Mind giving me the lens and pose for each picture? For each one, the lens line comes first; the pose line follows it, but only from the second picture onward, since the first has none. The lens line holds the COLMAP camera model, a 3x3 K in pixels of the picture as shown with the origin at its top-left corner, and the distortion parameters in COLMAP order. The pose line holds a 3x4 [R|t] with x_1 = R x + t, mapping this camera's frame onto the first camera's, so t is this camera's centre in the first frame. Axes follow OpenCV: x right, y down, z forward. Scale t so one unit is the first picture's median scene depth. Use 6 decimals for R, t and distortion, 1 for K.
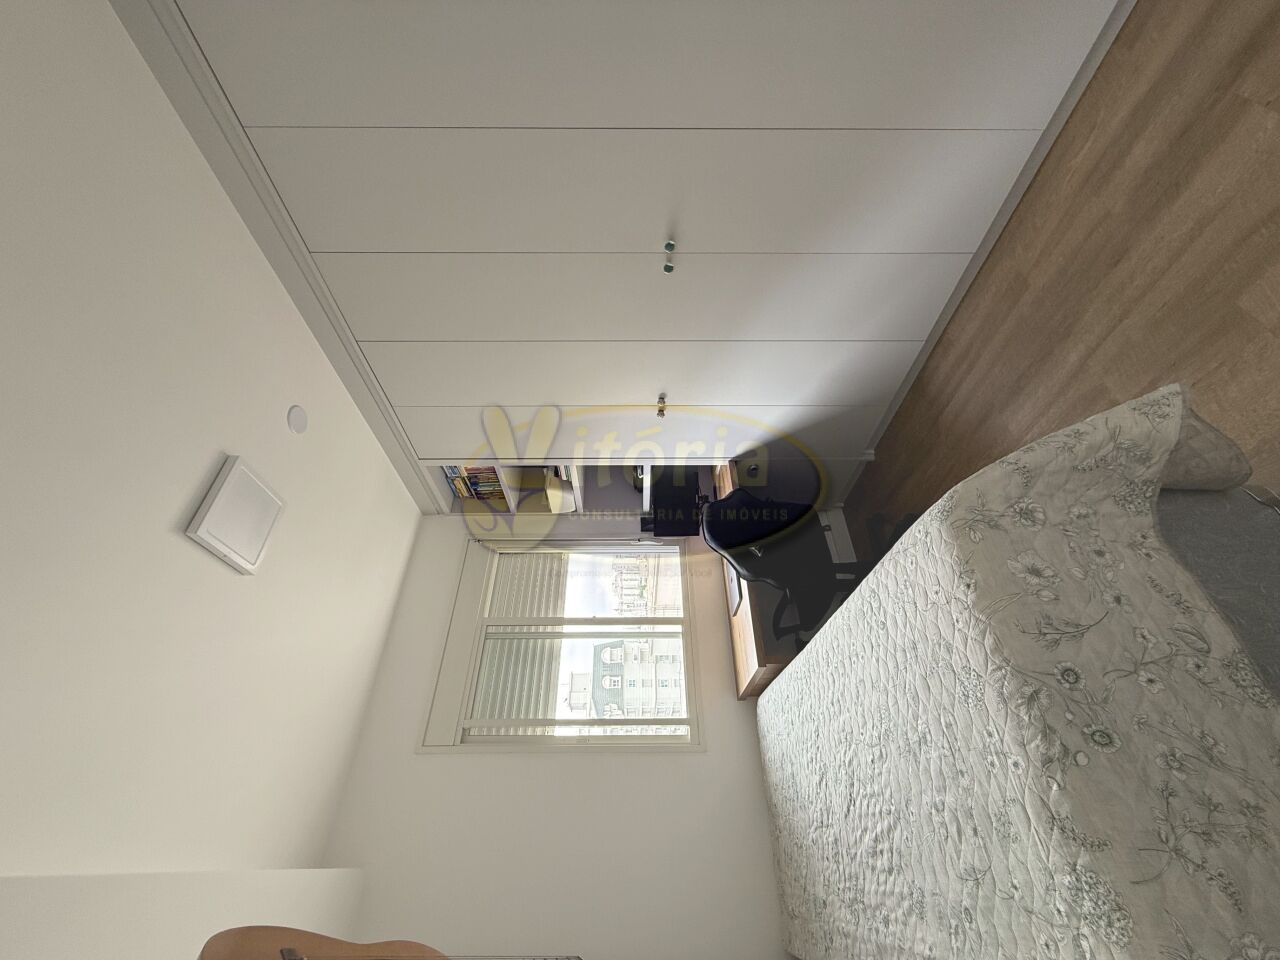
lens RADIAL K [[510.2, 0, 636.4], [0, 510.2, 478.0], [0, 0, 1]] dist [0.000163, 0.000624]
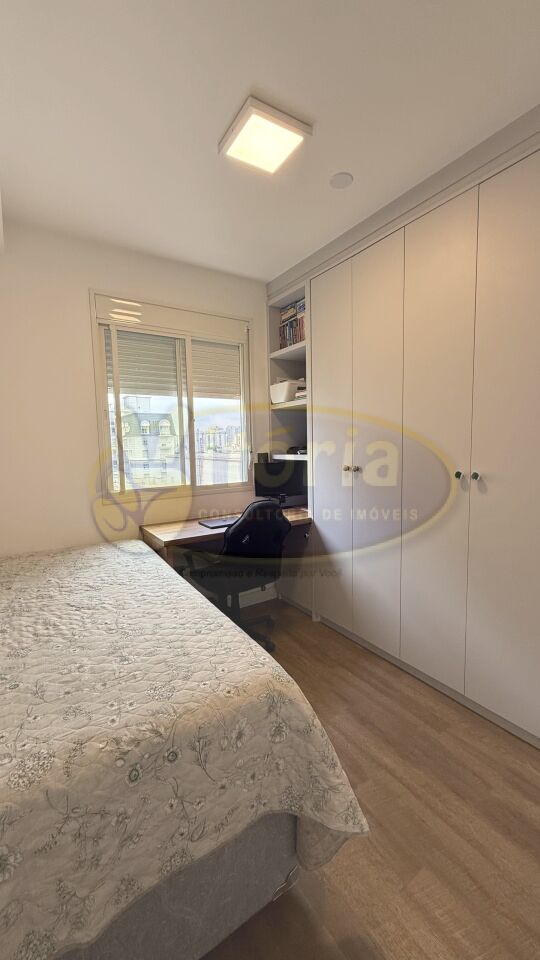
lens RADIAL K [[383.1, 0, 271.0], [0, 383.1, 477.8], [0, 0, 1]] dist [-0.000895, 0.000726]
pose [[0.018784, 0.995794, 0.089678, -0.041919], [-0.997653, 0.012760, 0.067273, 0.006714], [0.065846, -0.090731, 0.993696, -0.018843]]
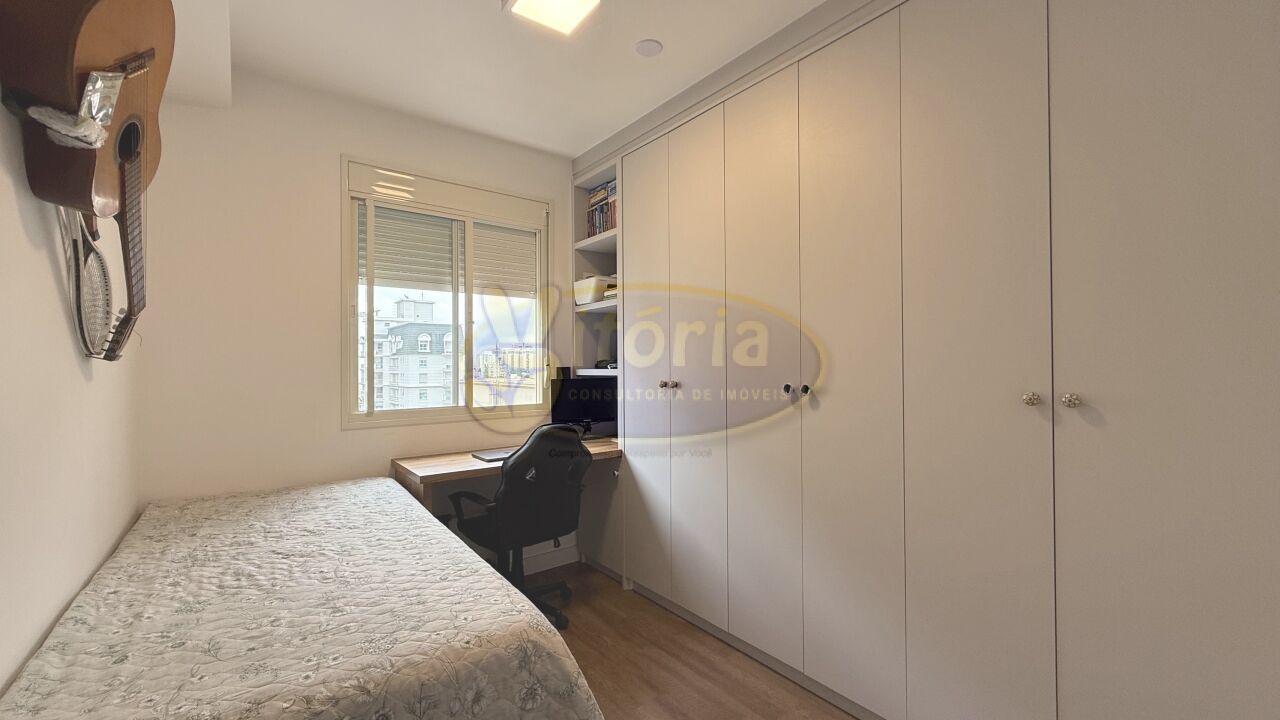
lens RADIAL K [[510.9, 0, 637.0], [0, 510.9, 358.6], [0, 0, 1]] dist [-0.000895, 0.000726]
pose [[0.004735, 0.999862, -0.015939, 0.022650], [-0.999910, 0.004535, -0.012592, -0.118667], [-0.012518, 0.015998, 0.999794, -0.124132]]
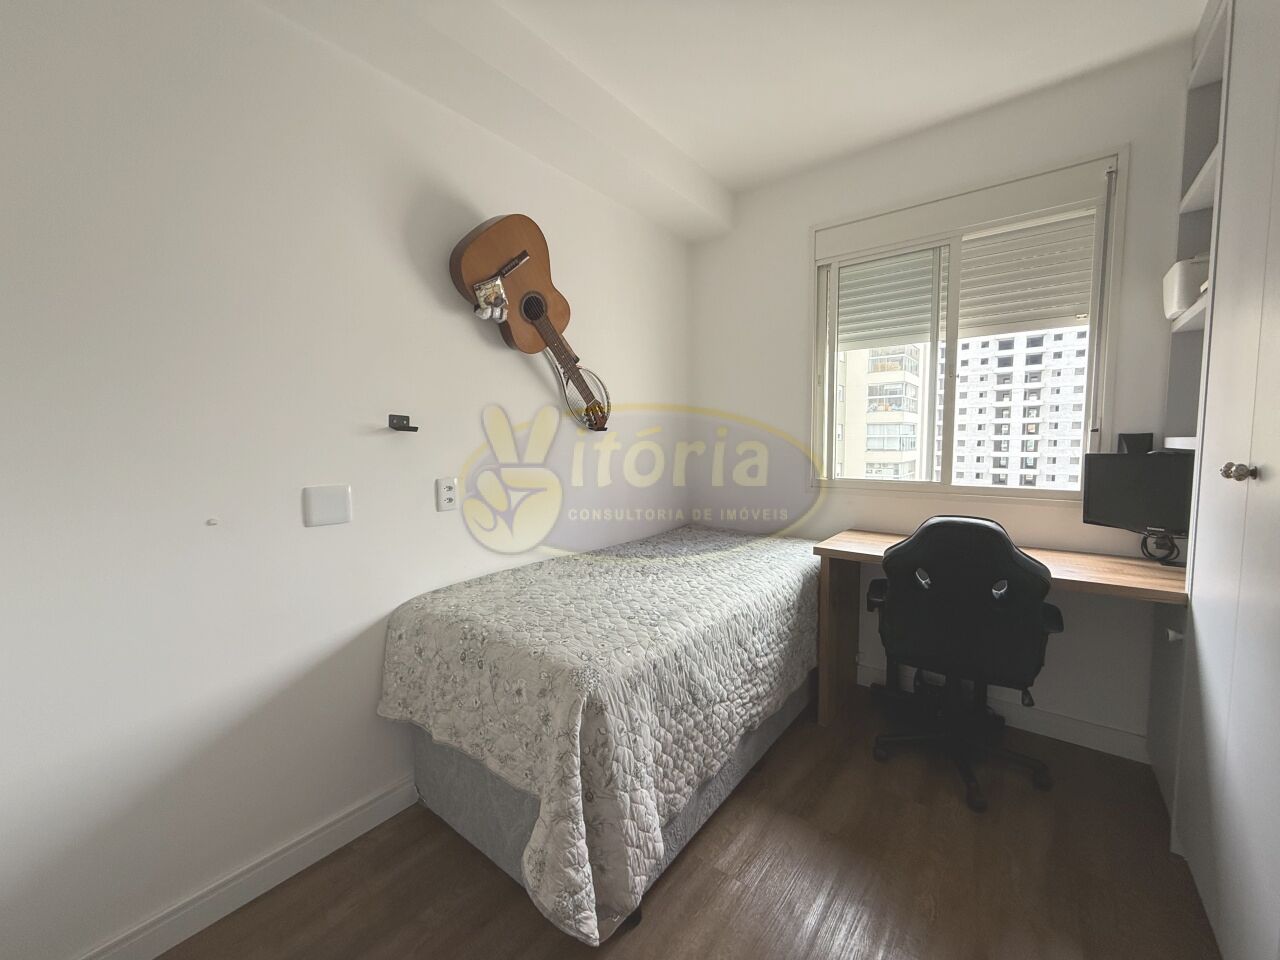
lens RADIAL K [[510.2, 0, 634.7], [0, 510.2, 478.7], [0, 0, 1]] dist [0.000163, 0.000624]
pose [[0.002218, 0.996835, 0.079473, 0.032164], [-0.251610, -0.076360, 0.964812, -0.908318], [0.967826, -0.022136, 0.250644, 0.685463]]
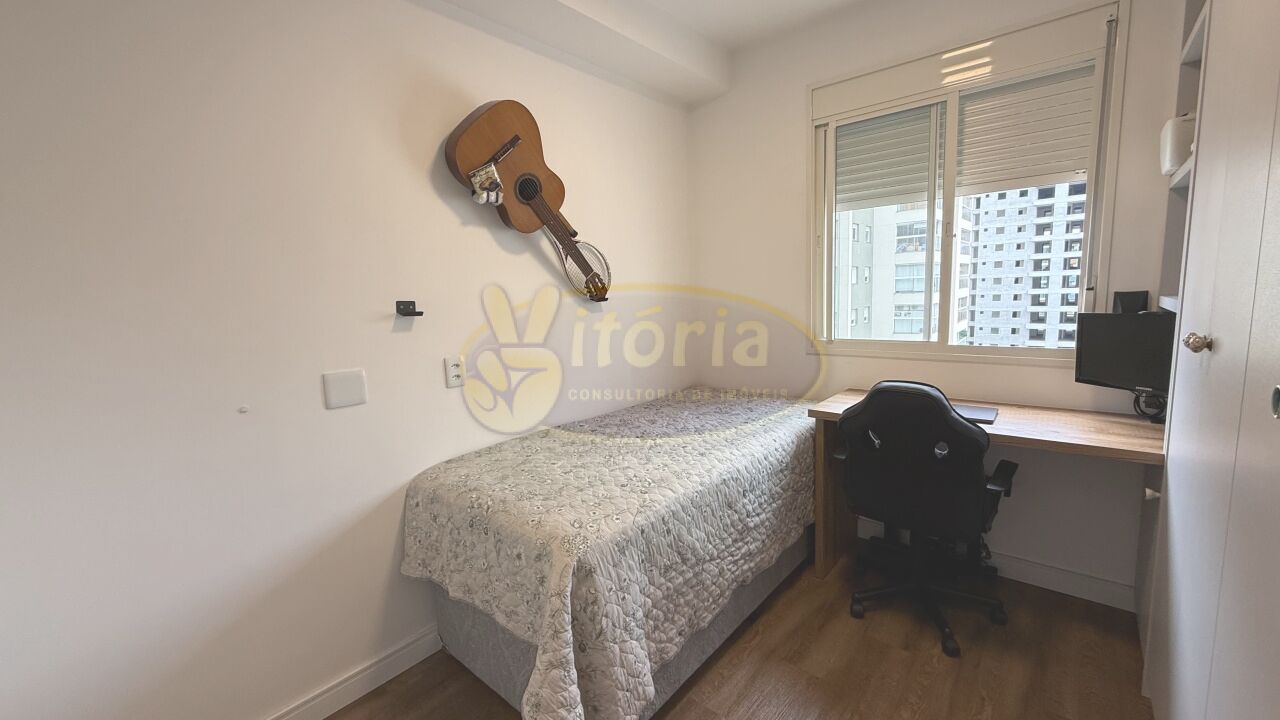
lens RADIAL K [[510.9, 0, 634.6], [0, 510.9, 359.1], [0, 0, 1]] dist [-0.000895, 0.000726]
pose [[0.036776, 0.989680, 0.138492, -0.046300], [-0.206911, -0.128042, 0.969945, -1.000206], [0.977668, -0.064326, 0.200067, 0.762300]]
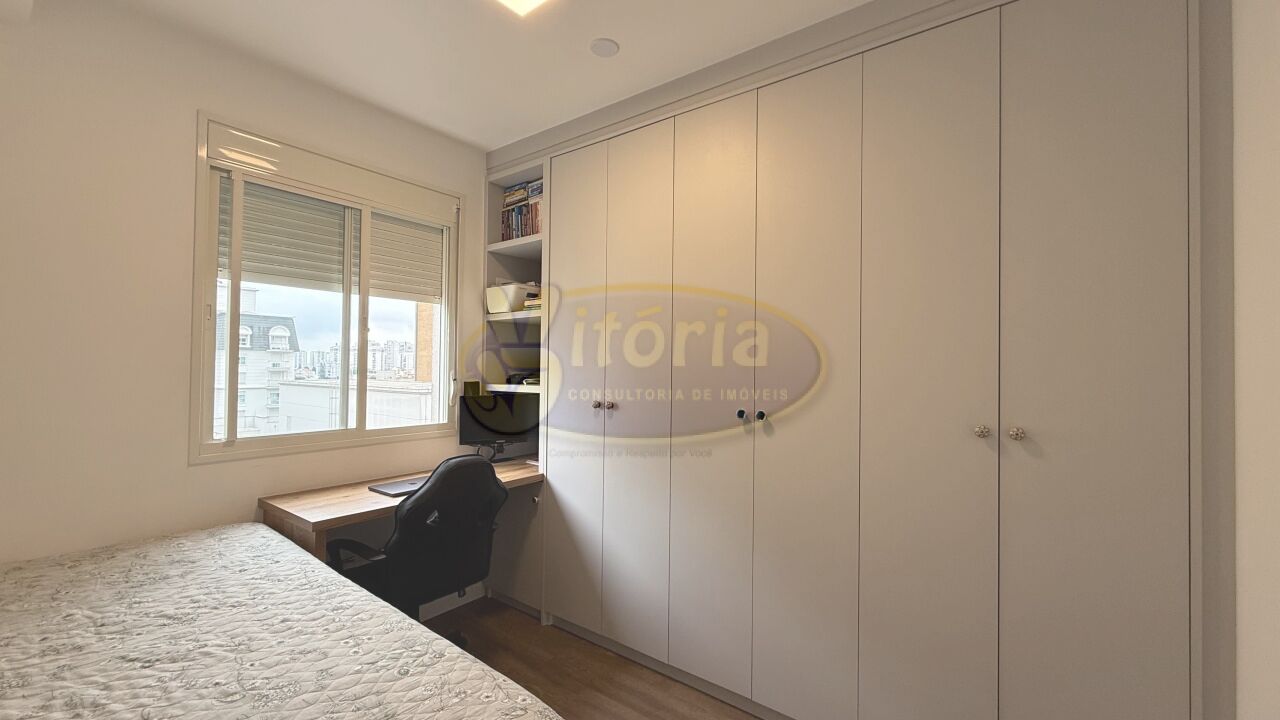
lens RADIAL K [[510.9, 0, 636.5], [0, 510.9, 358.5], [0, 0, 1]] dist [-0.000895, 0.000726]
pose [[-0.012139, 0.999681, -0.022154, -0.042903], [-0.961245, -0.017769, -0.275122, 0.152901], [-0.275428, 0.017956, 0.961154, 0.033389]]
